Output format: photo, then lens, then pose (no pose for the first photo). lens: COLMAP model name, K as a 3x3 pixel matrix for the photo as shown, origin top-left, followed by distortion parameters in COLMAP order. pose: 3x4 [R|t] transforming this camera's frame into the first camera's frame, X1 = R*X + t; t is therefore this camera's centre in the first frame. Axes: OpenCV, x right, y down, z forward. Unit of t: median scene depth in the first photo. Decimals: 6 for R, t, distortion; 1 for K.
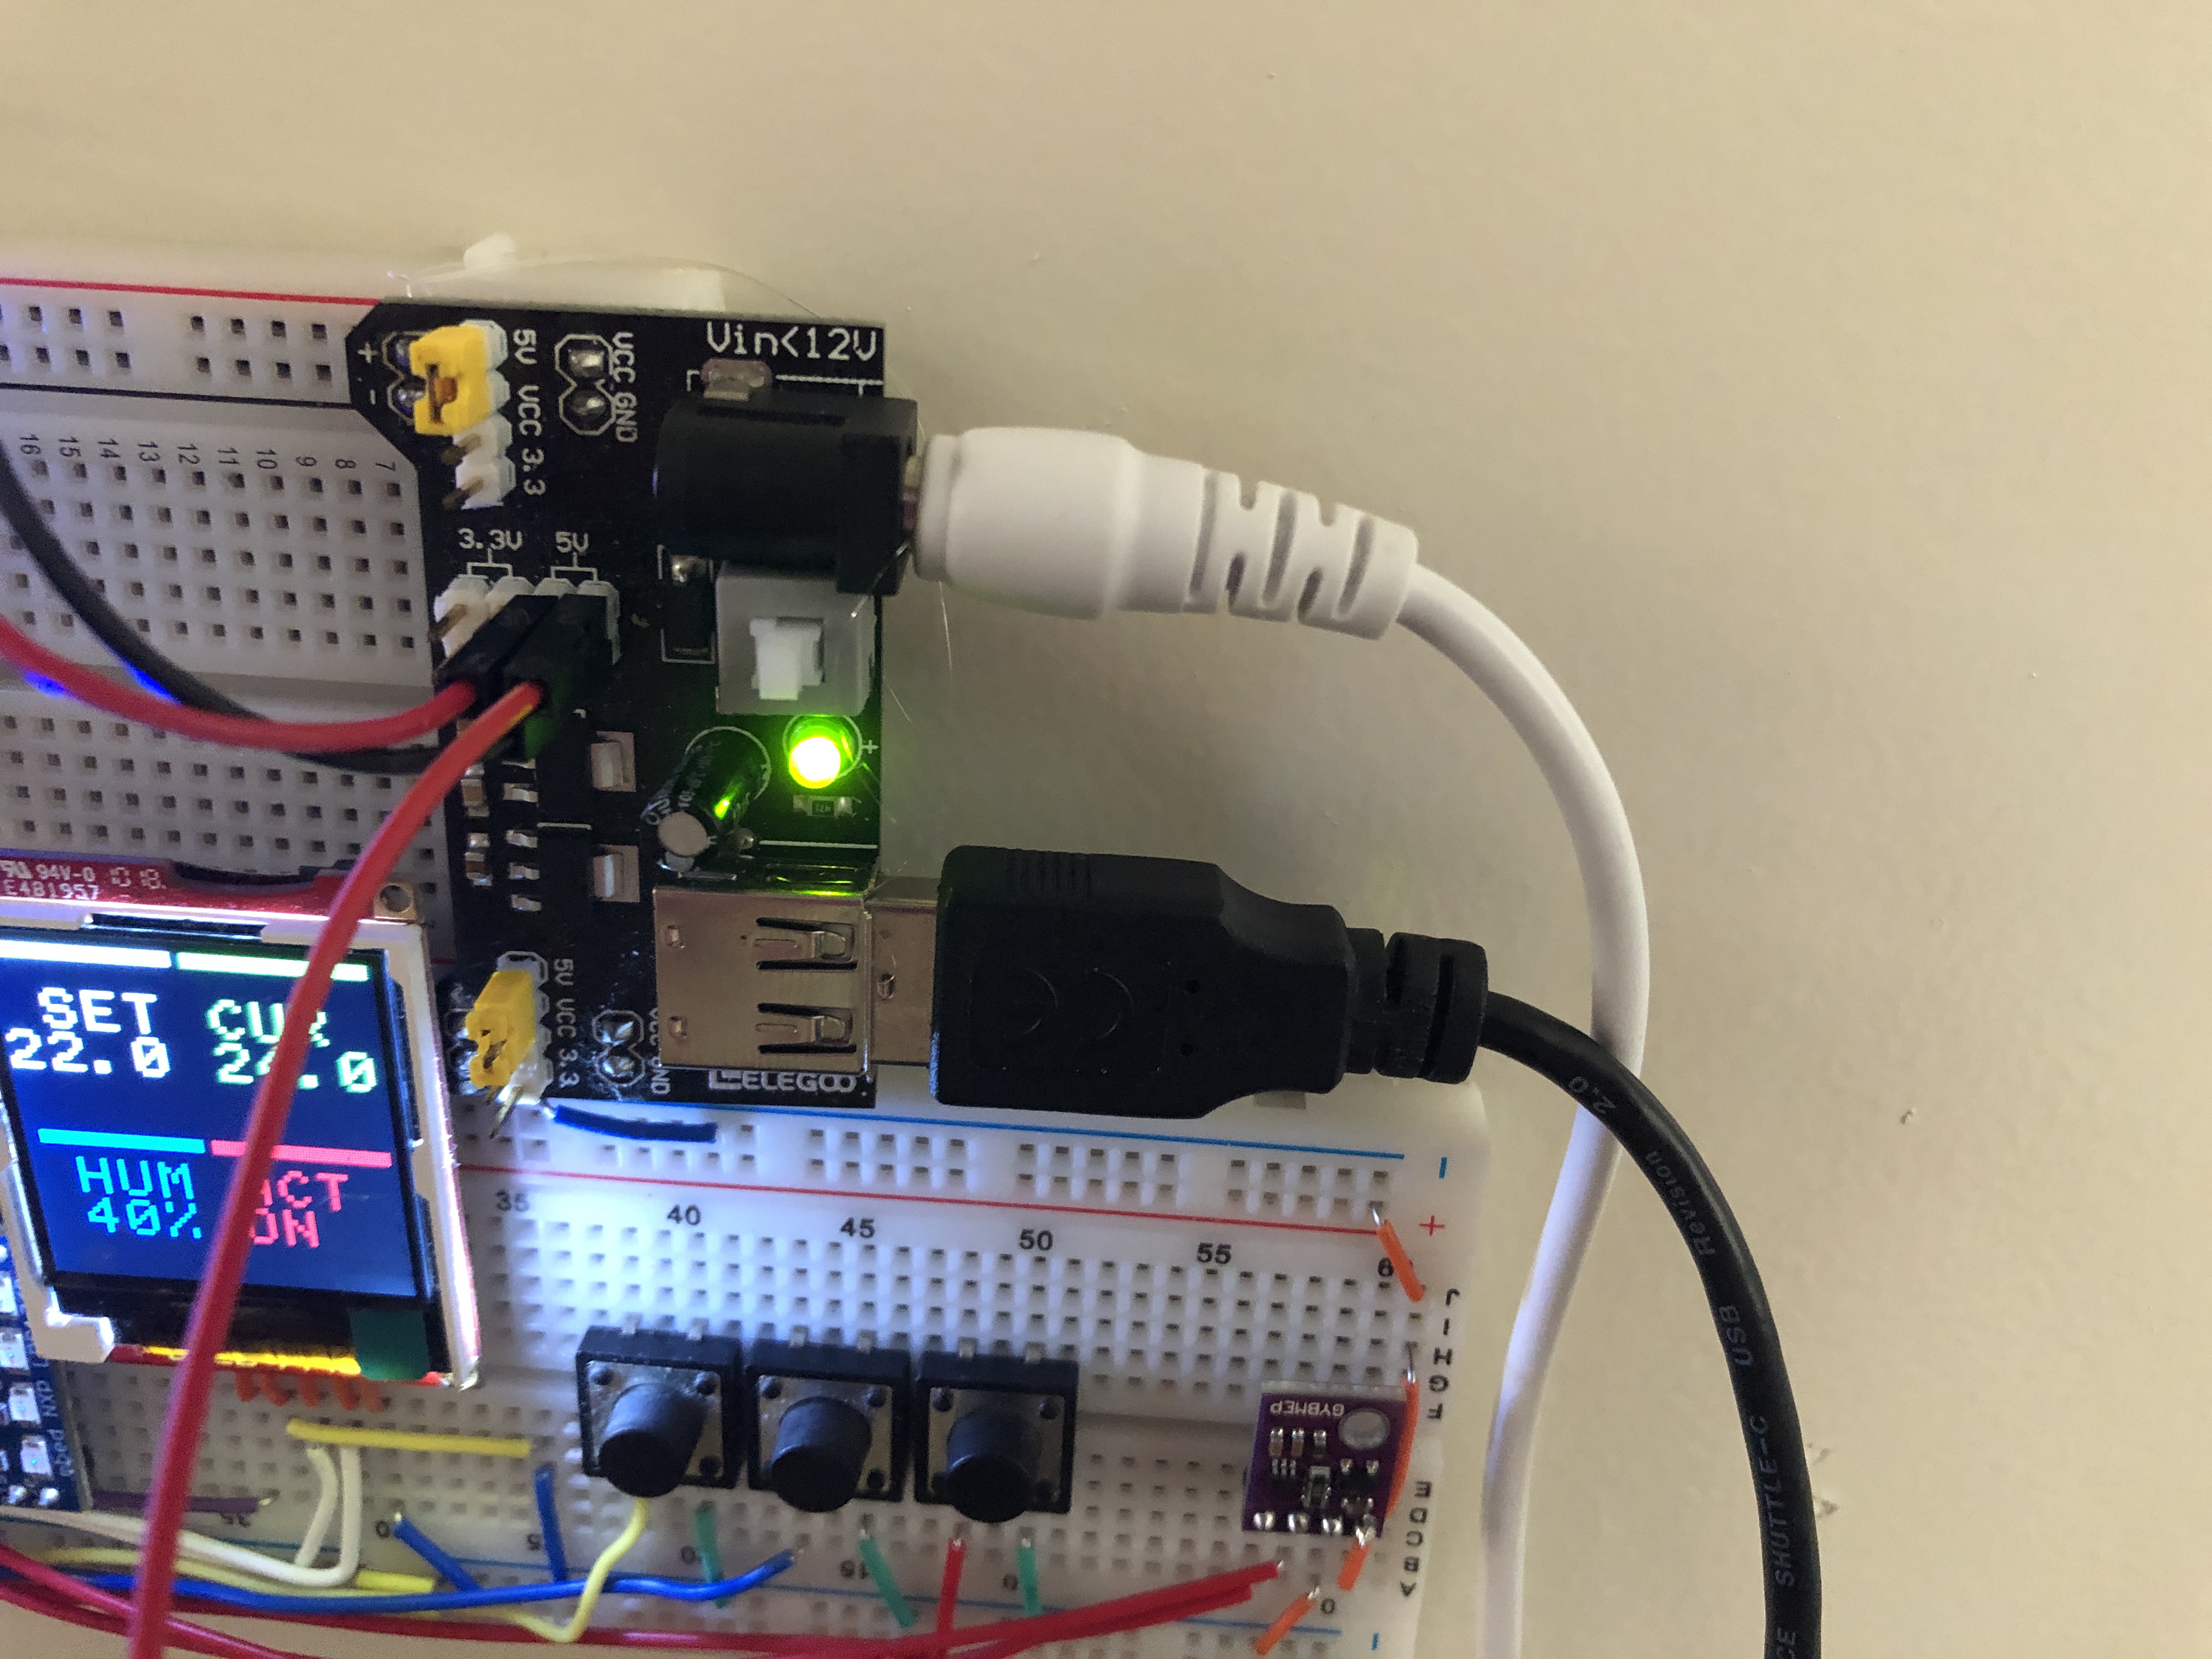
lens RADIAL K [[1896.4, 0, 1106.0], [0, 1896.4, 829.5], [0, 0, 1]] dist [-0.008984, -0.015668]
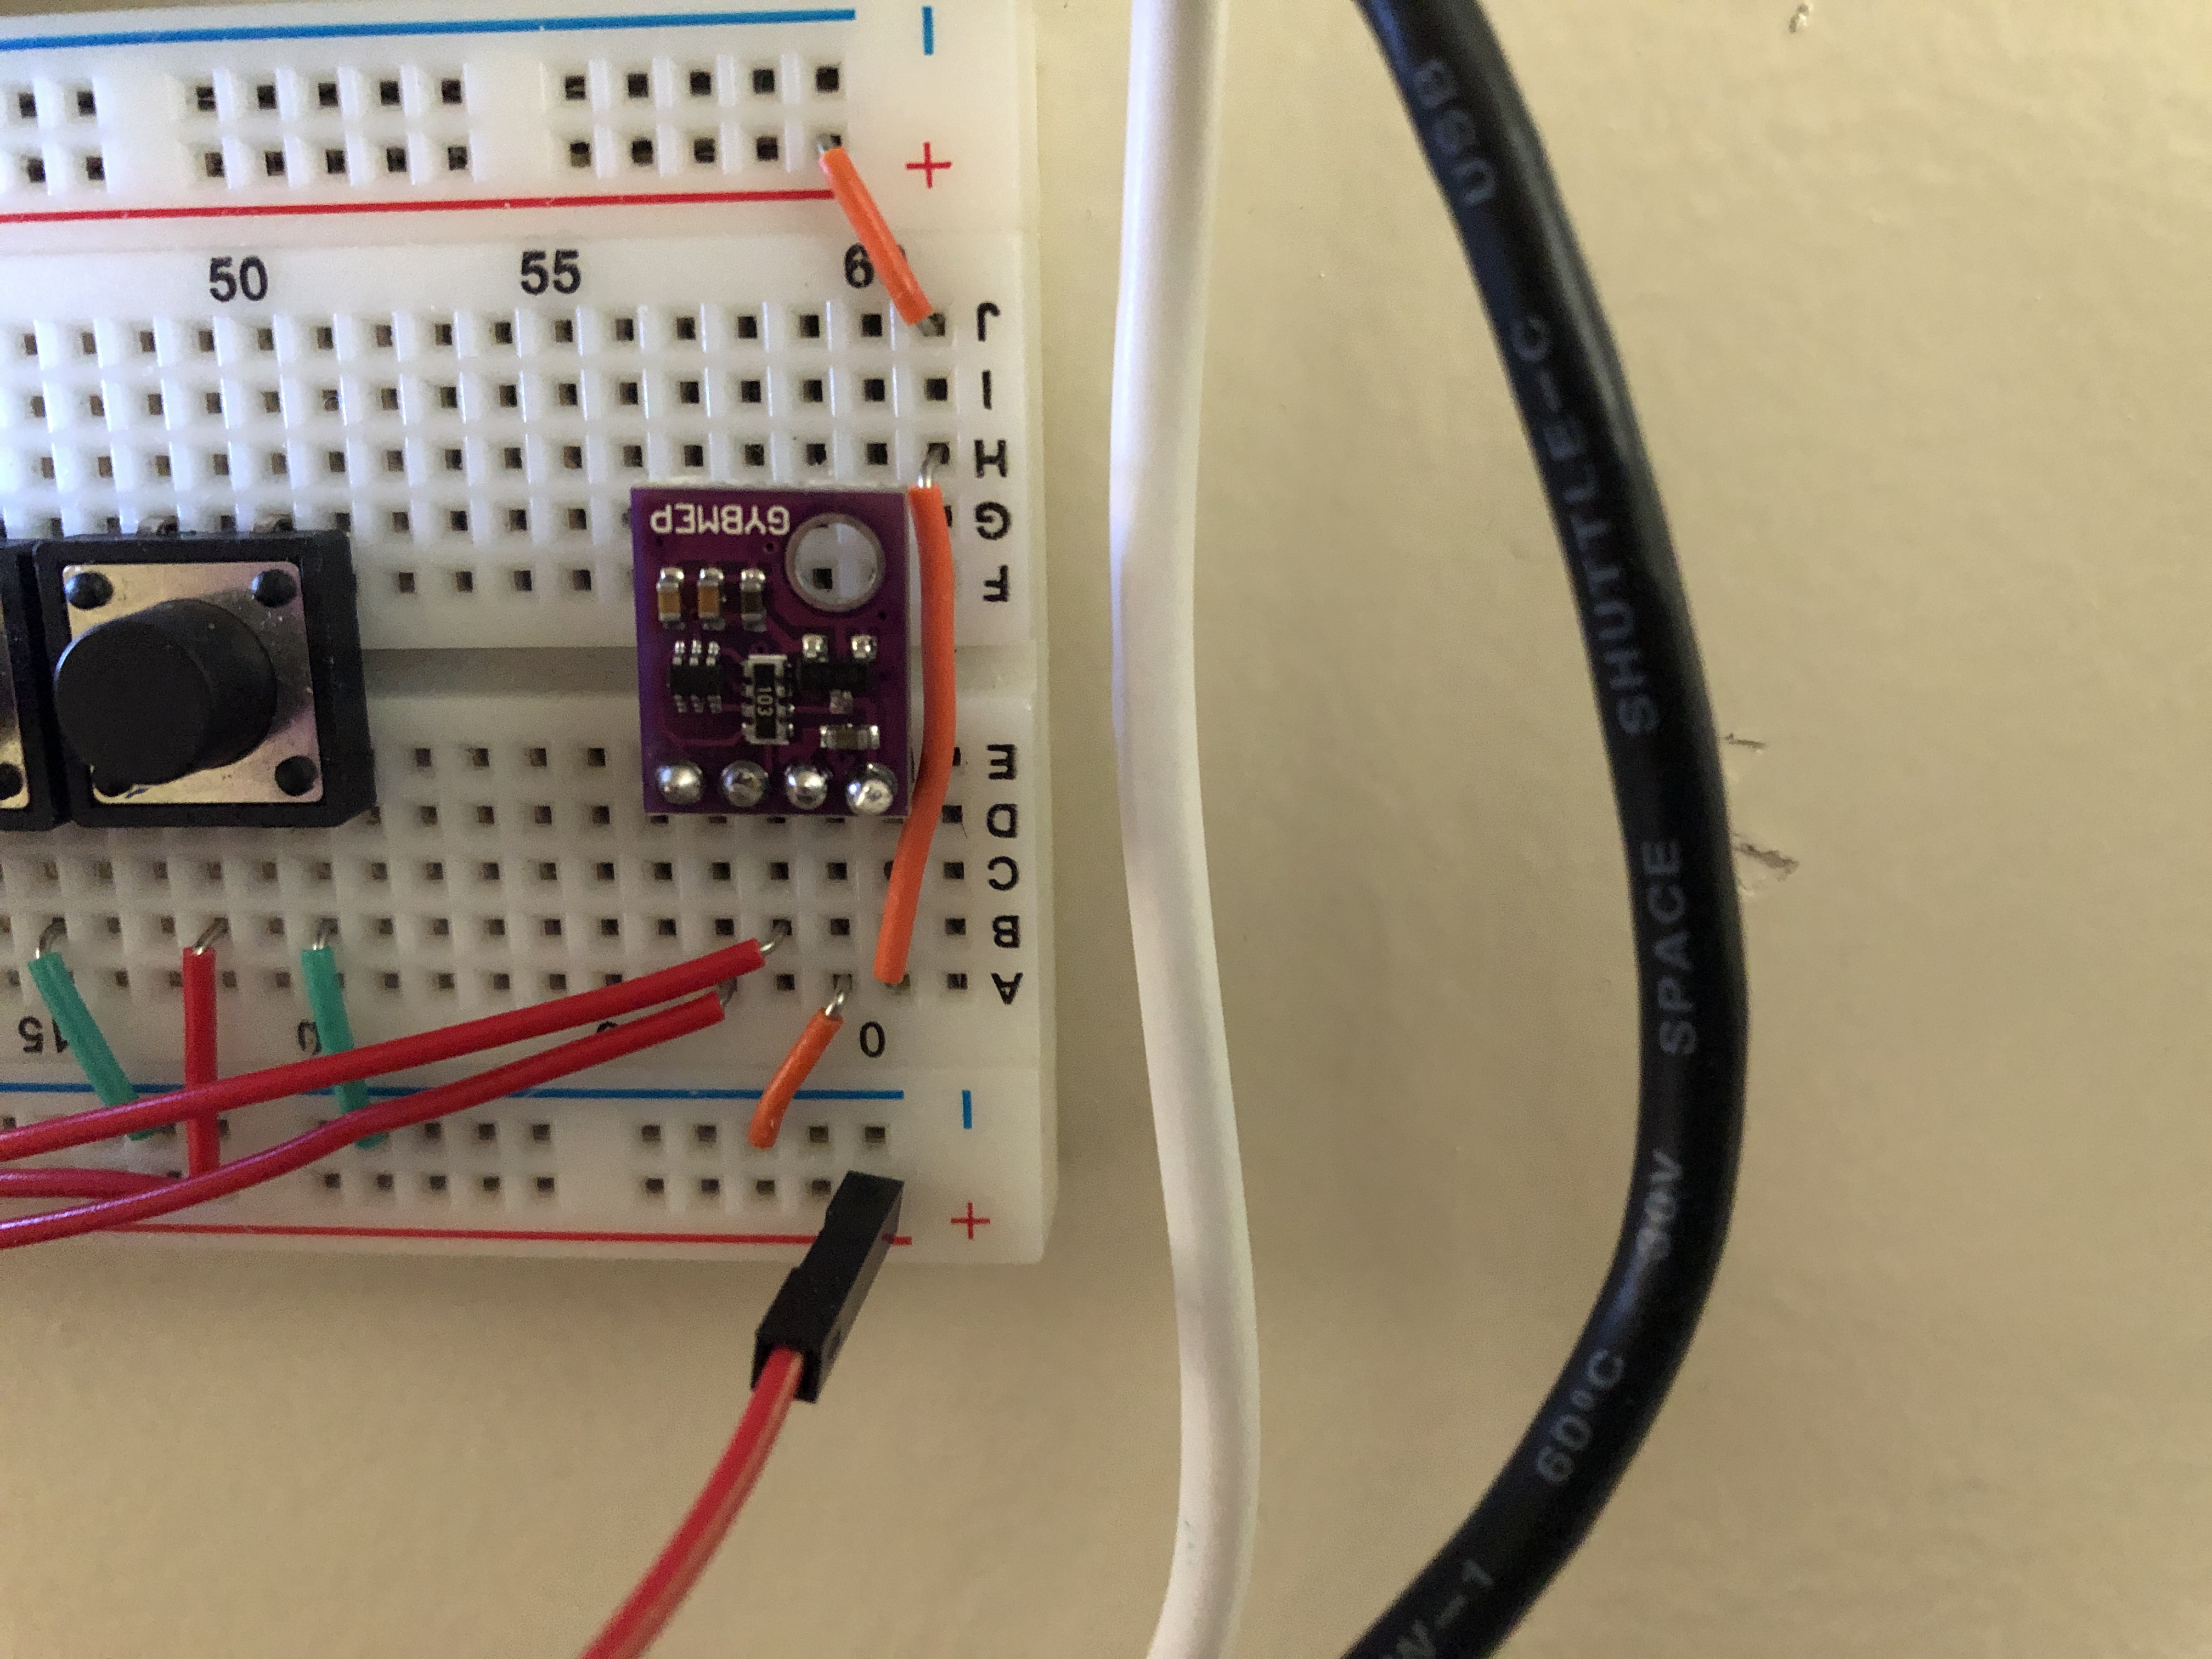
lens RADIAL K [[1896.4, 0, 1106.0], [0, 1896.4, 829.5], [0, 0, 1]] dist [-0.008984, -0.015668]
pose [[0.997772, -0.063718, -0.019763, 0.234356], [0.060245, 0.987839, -0.143334, 0.506613], [0.028656, 0.141824, 0.989477, 0.518416]]
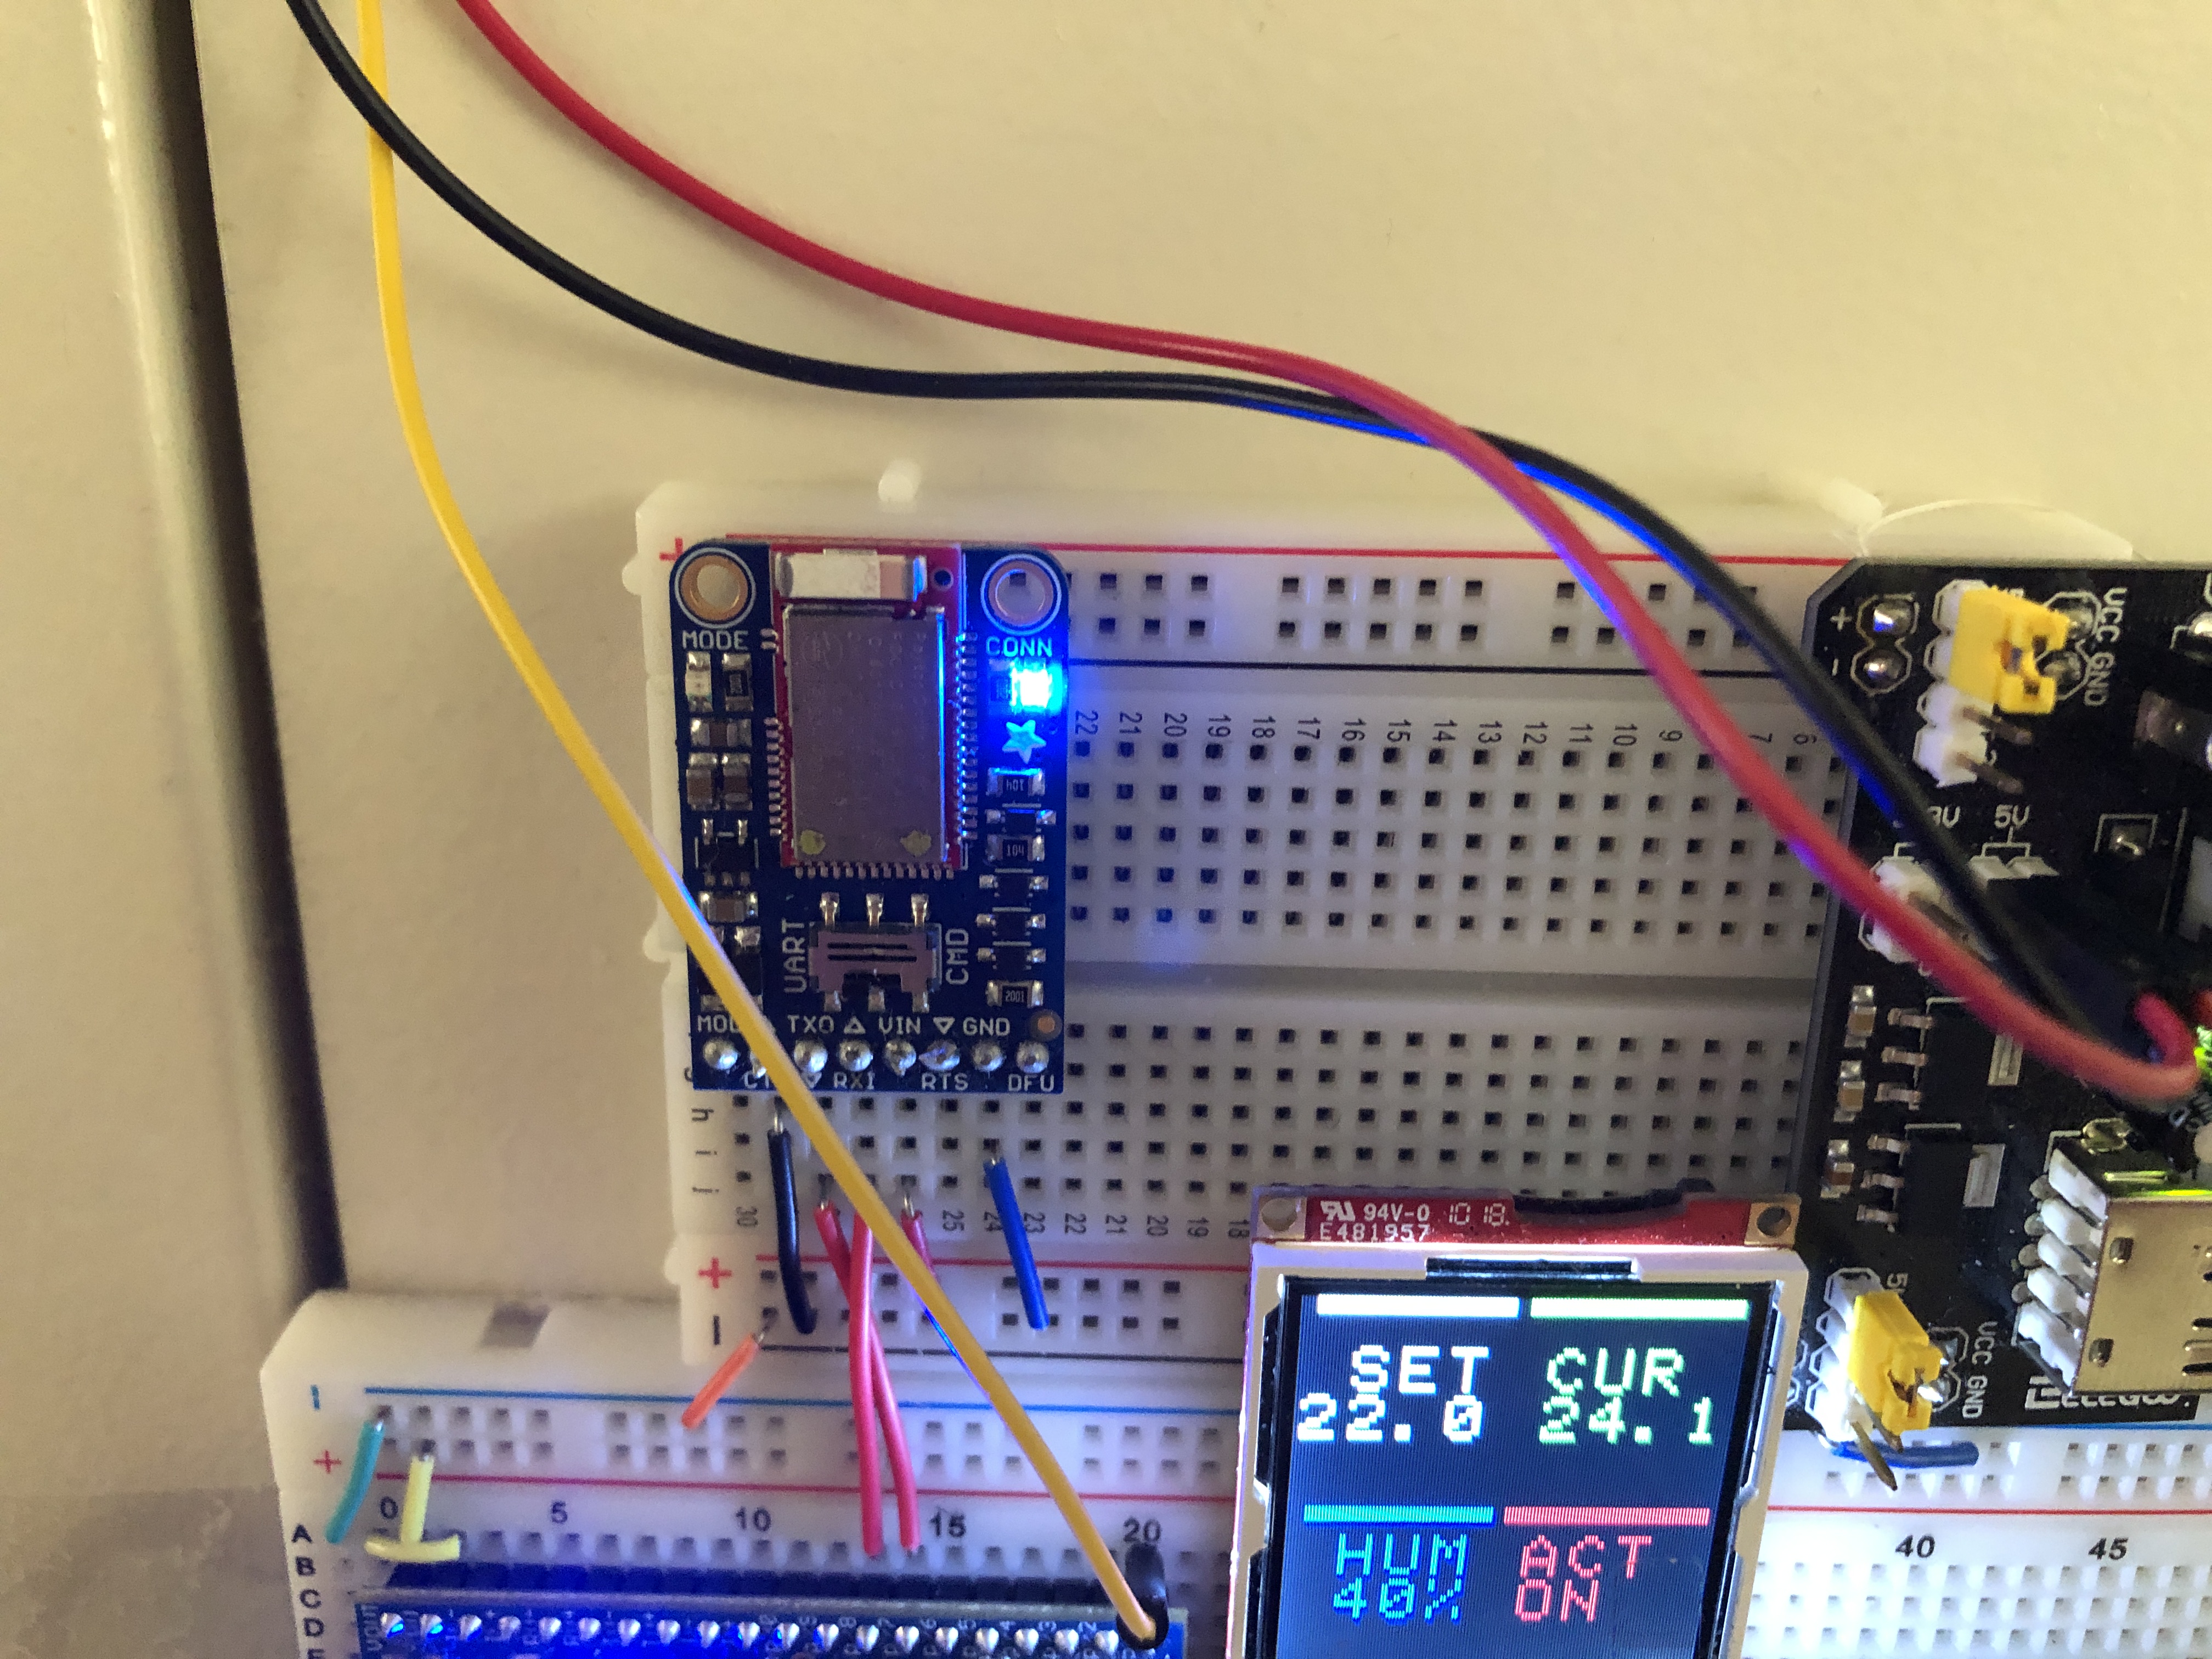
lens RADIAL K [[1896.4, 0, 1106.0], [0, 1896.4, 829.5], [0, 0, 1]] dist [-0.008984, -0.015668]
pose [[0.998368, -0.043310, 0.037213, -0.671127], [0.046624, 0.994537, -0.093394, -0.072999], [-0.032965, 0.094976, 0.994934, 0.105329]]
